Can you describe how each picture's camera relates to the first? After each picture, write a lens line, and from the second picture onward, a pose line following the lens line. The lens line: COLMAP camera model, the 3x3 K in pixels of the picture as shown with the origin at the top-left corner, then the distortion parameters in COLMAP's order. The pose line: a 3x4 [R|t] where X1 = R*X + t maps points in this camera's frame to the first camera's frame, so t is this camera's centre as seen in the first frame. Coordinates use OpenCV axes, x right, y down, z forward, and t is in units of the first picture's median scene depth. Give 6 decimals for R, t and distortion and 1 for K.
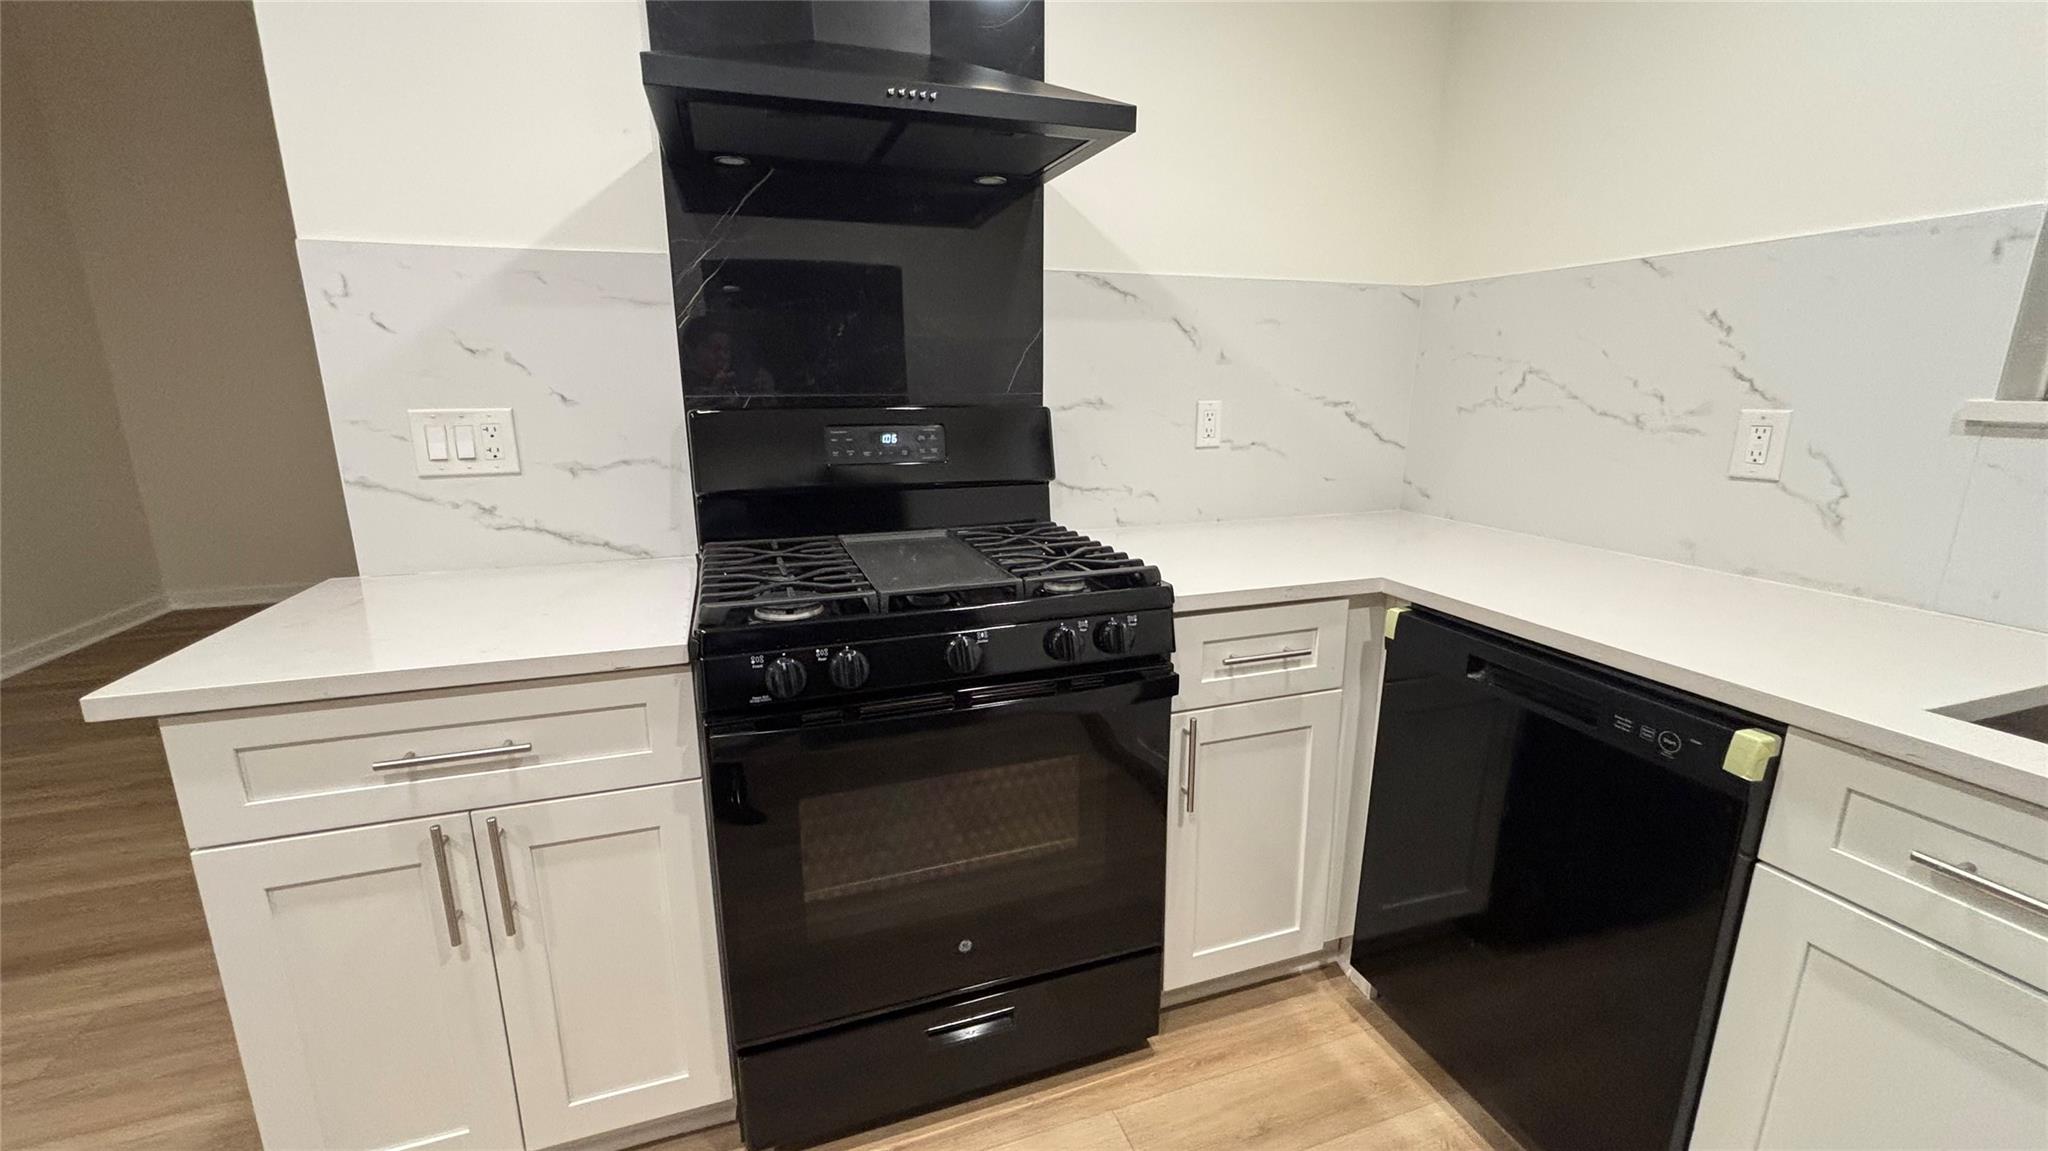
lens RADIAL K [[825.9, 0, 1019.7], [0, 825.9, 568.1], [0, 0, 1]] dist [0.003386, 0.000139]
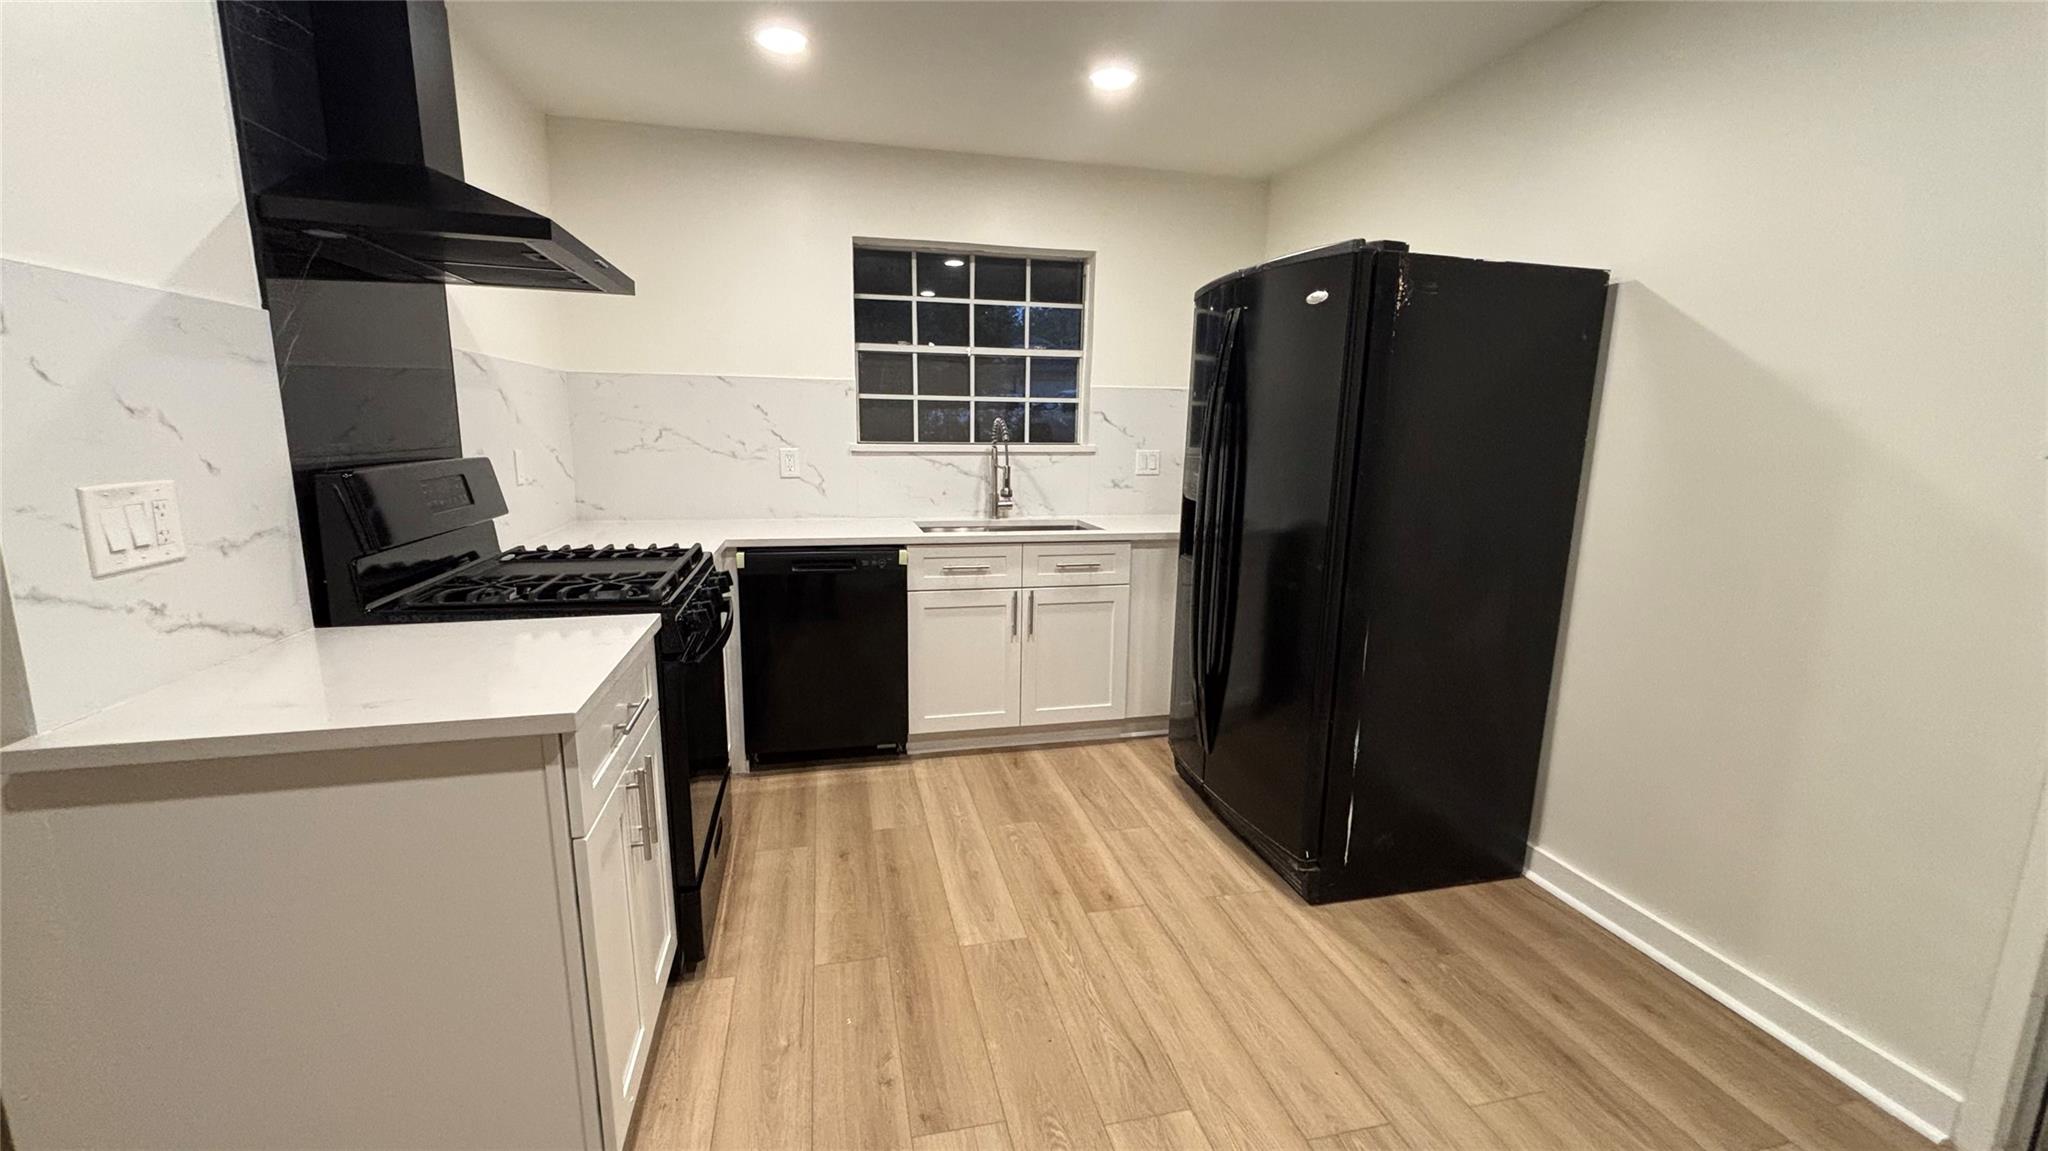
lens RADIAL K [[839.8, 0, 1027.3], [0, 839.8, 581.1], [0, 0, 1]] dist [0.009113, 0.000734]
pose [[0.099850, -0.177569, 0.979030, -1.374863], [0.209472, 0.965647, 0.153778, -0.048607], [-0.972703, 0.189725, 0.133615, 0.083997]]
